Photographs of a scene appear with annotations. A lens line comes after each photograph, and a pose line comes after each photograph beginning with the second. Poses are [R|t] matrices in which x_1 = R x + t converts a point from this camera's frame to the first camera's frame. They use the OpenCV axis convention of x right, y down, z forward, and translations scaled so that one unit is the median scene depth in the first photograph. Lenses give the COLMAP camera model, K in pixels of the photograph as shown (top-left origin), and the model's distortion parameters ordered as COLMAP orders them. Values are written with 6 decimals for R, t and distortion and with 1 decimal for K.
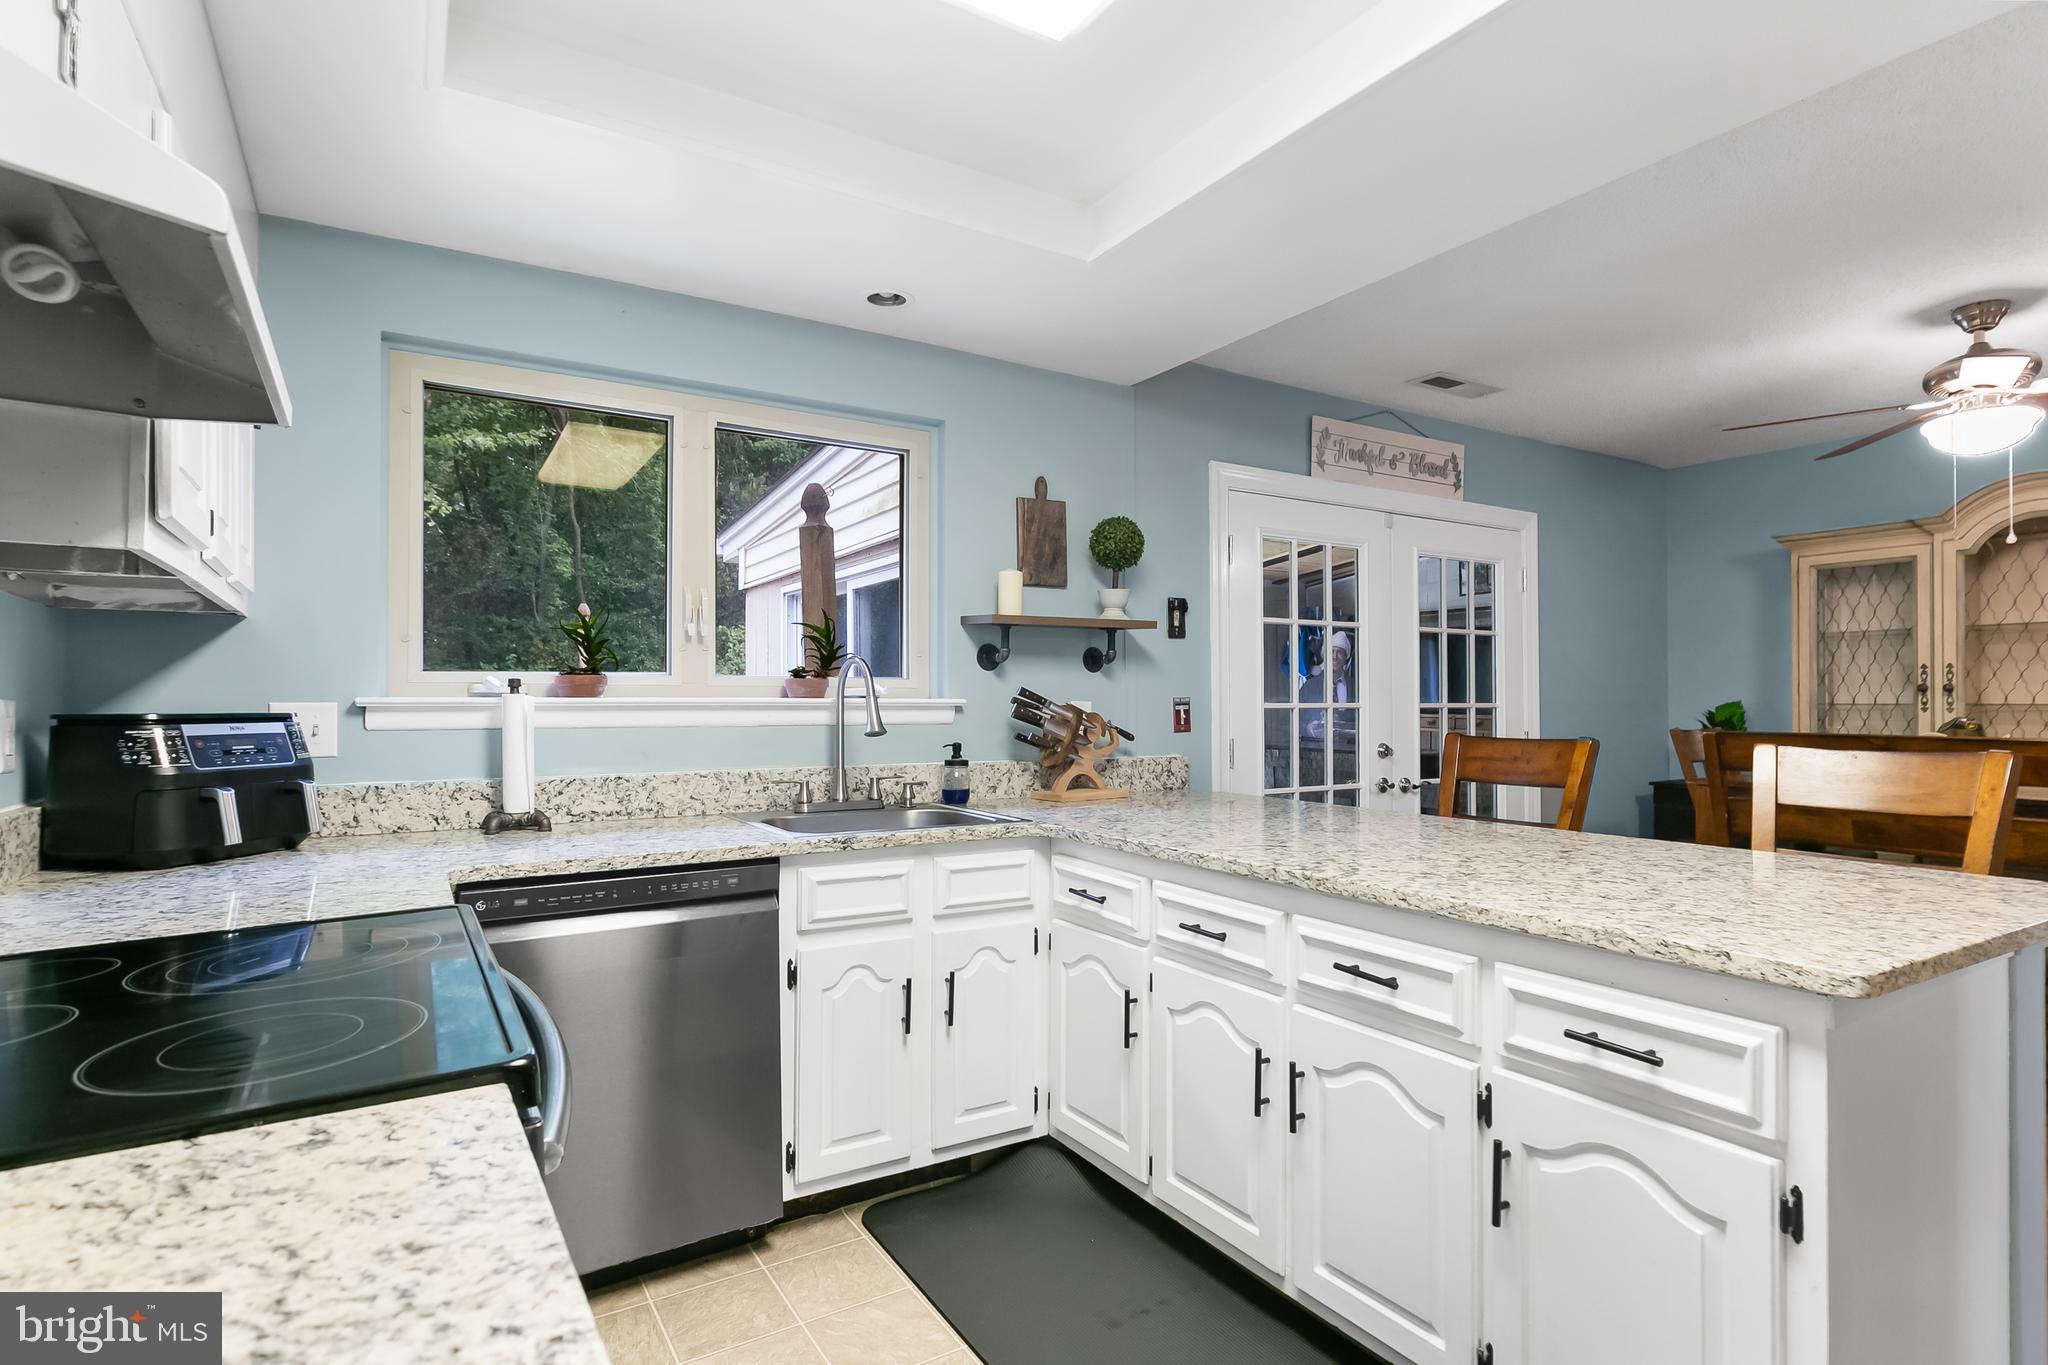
lens RADIAL K [[996.2, 0, 1030.9], [0, 996.2, 699.3], [0, 0, 1]] dist [-0.005546, -0.002243]
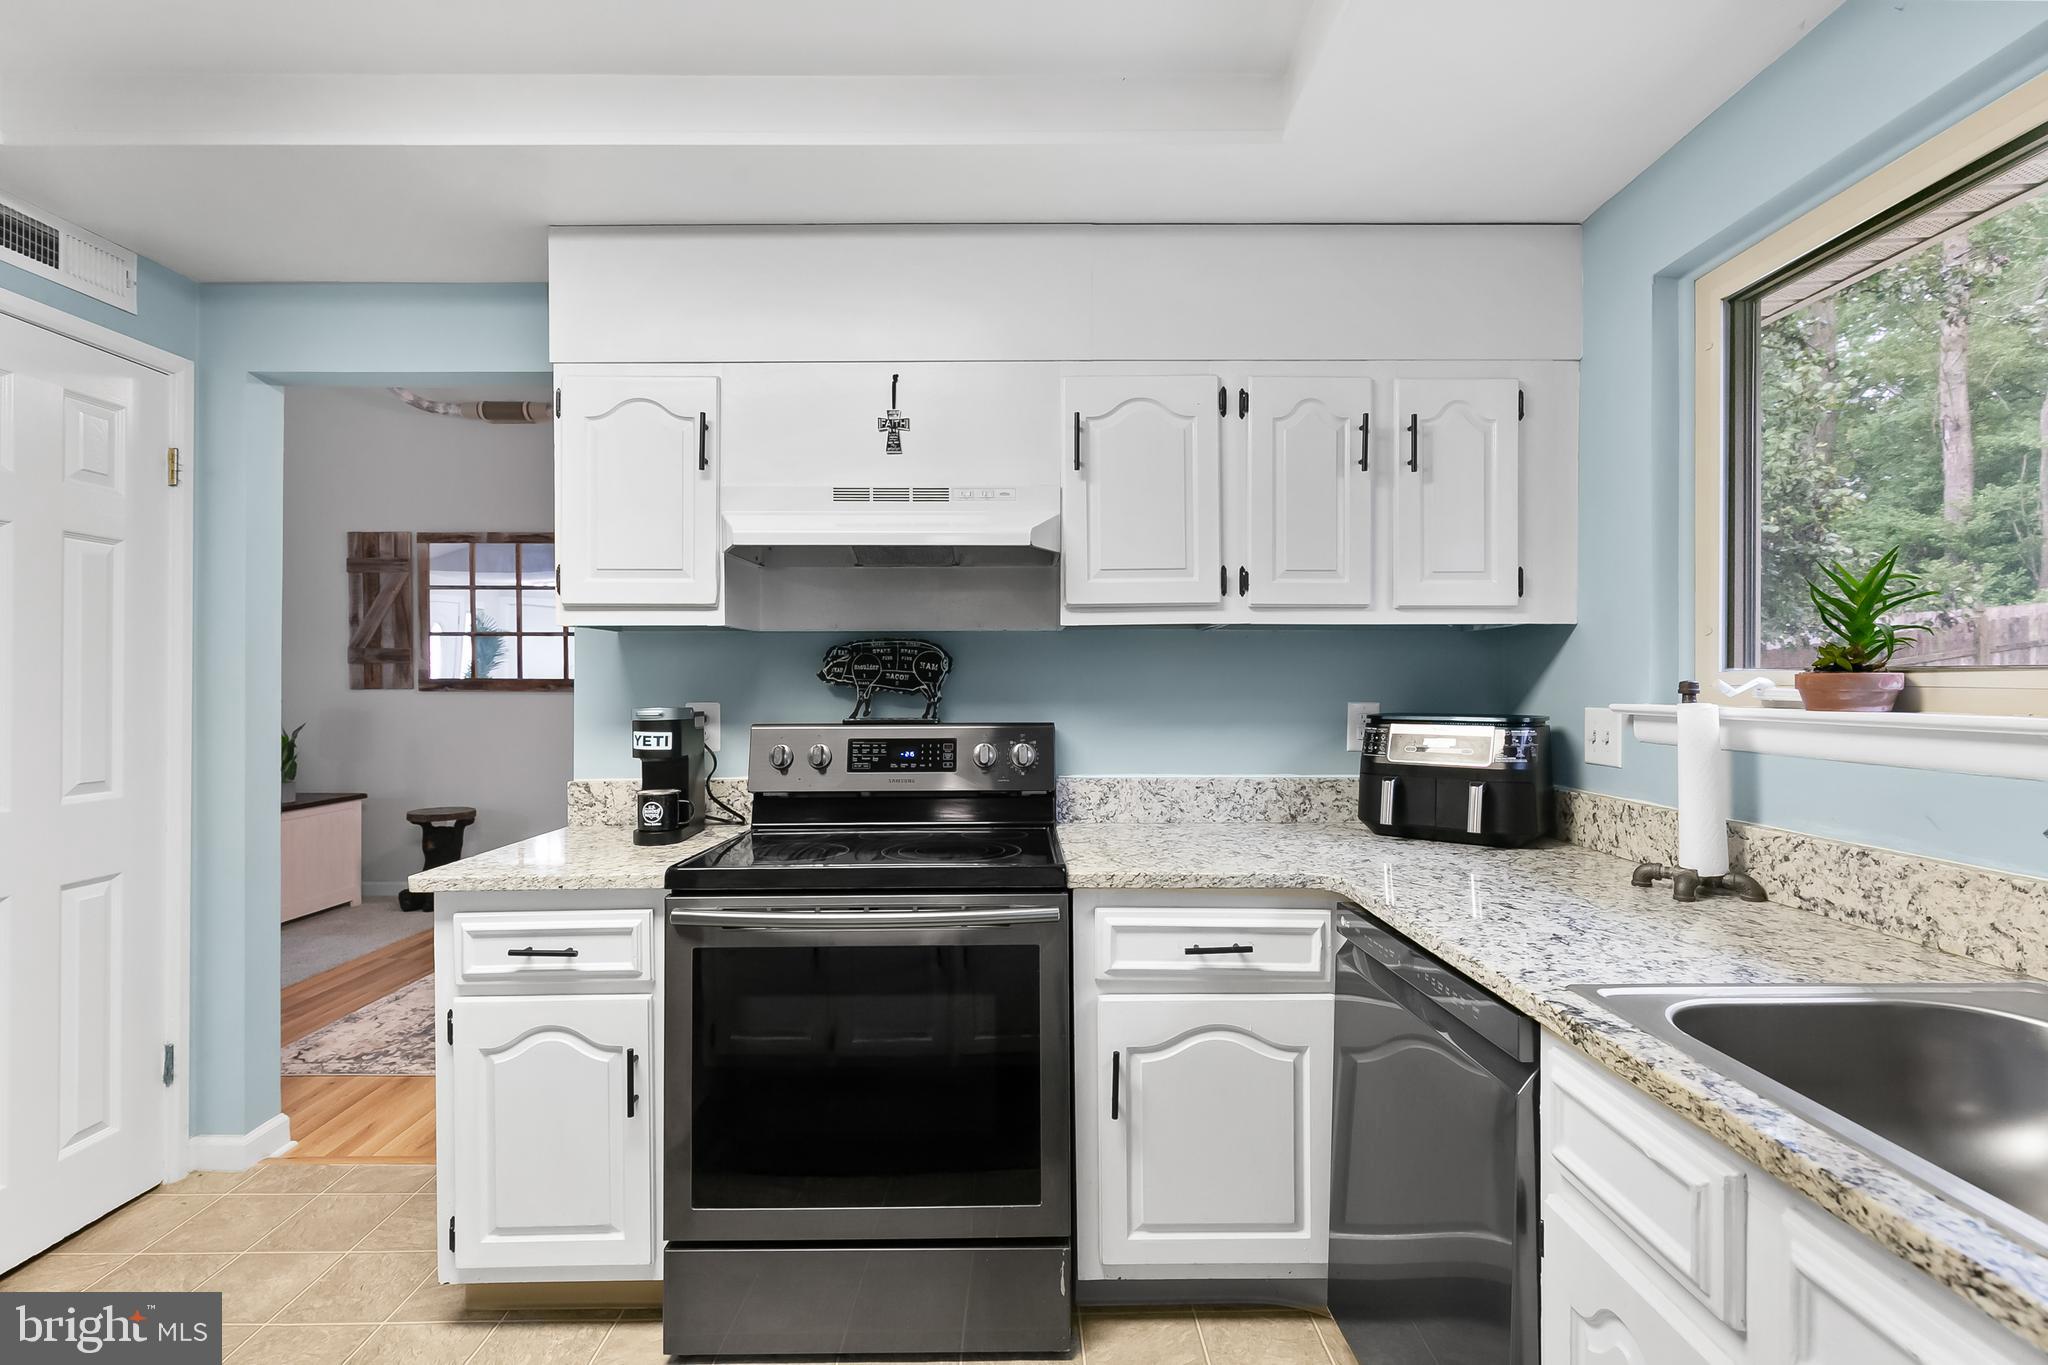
lens RADIAL K [[939.6, 0, 1017.4], [0, 939.6, 681.1], [0, 0, 1]] dist [0.000814, -0.000207]
pose [[-0.512295, 0.003600, -0.858802, 0.245820], [0.007216, 0.999974, -0.000113, -0.019489], [0.858779, -0.006255, -0.512307, 0.714197]]
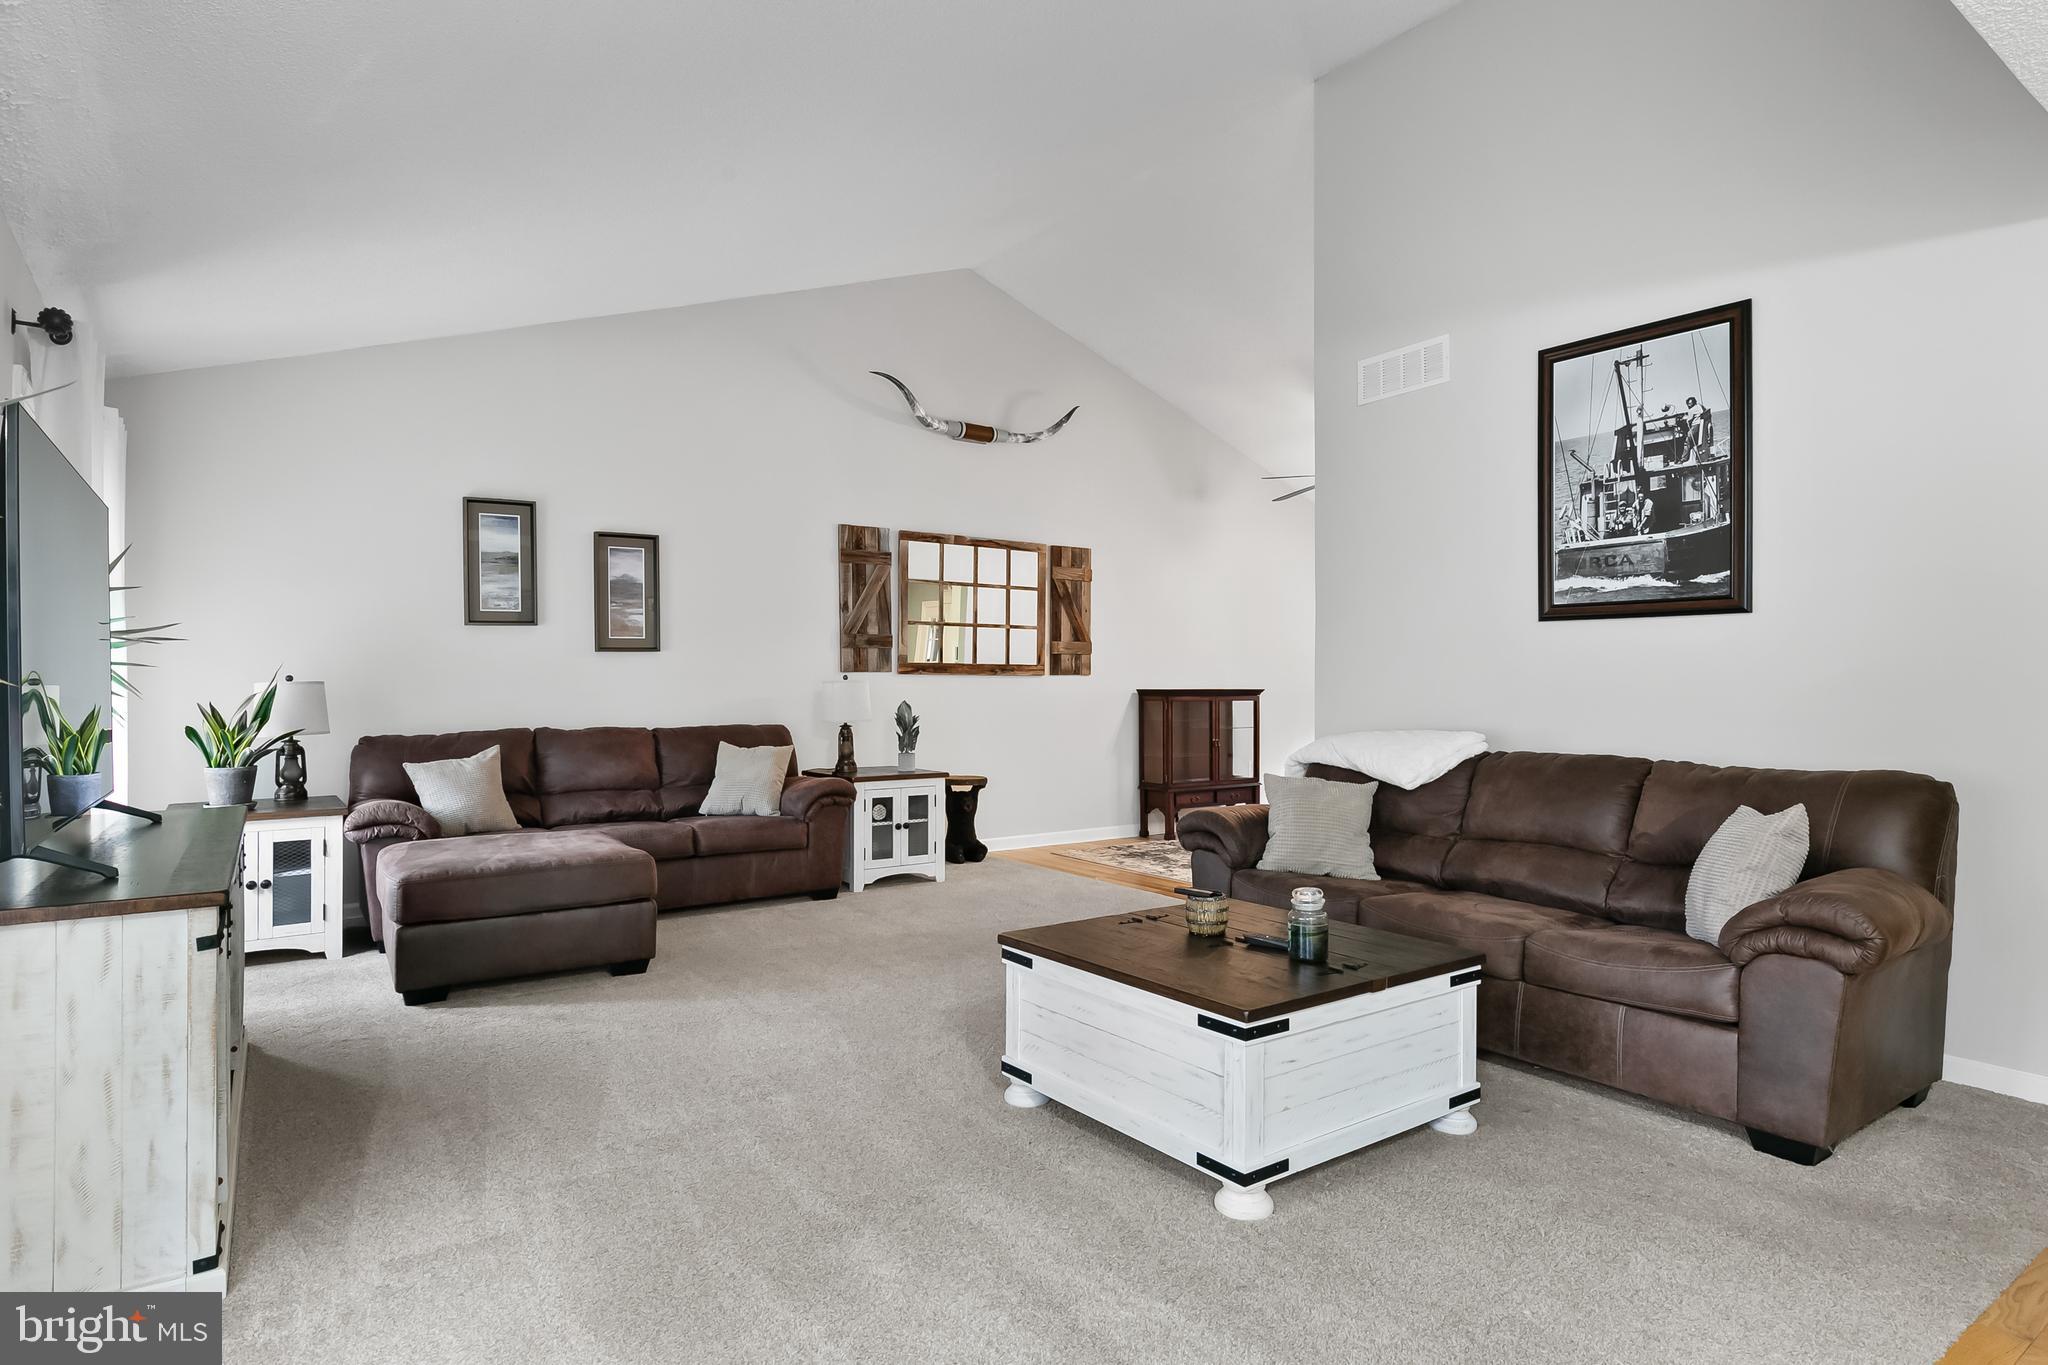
lens RADIAL K [[1132.0, 0, 1026.0], [0, 1132.0, 685.5], [0, 0, 1]] dist [-0.002616, 0.000351]
pose [[0.100347, 0.003303, -0.994947, 1.638710], [0.003418, 0.999987, 0.003664, 0.006469], [0.994947, -0.003768, 0.100334, -1.100853]]
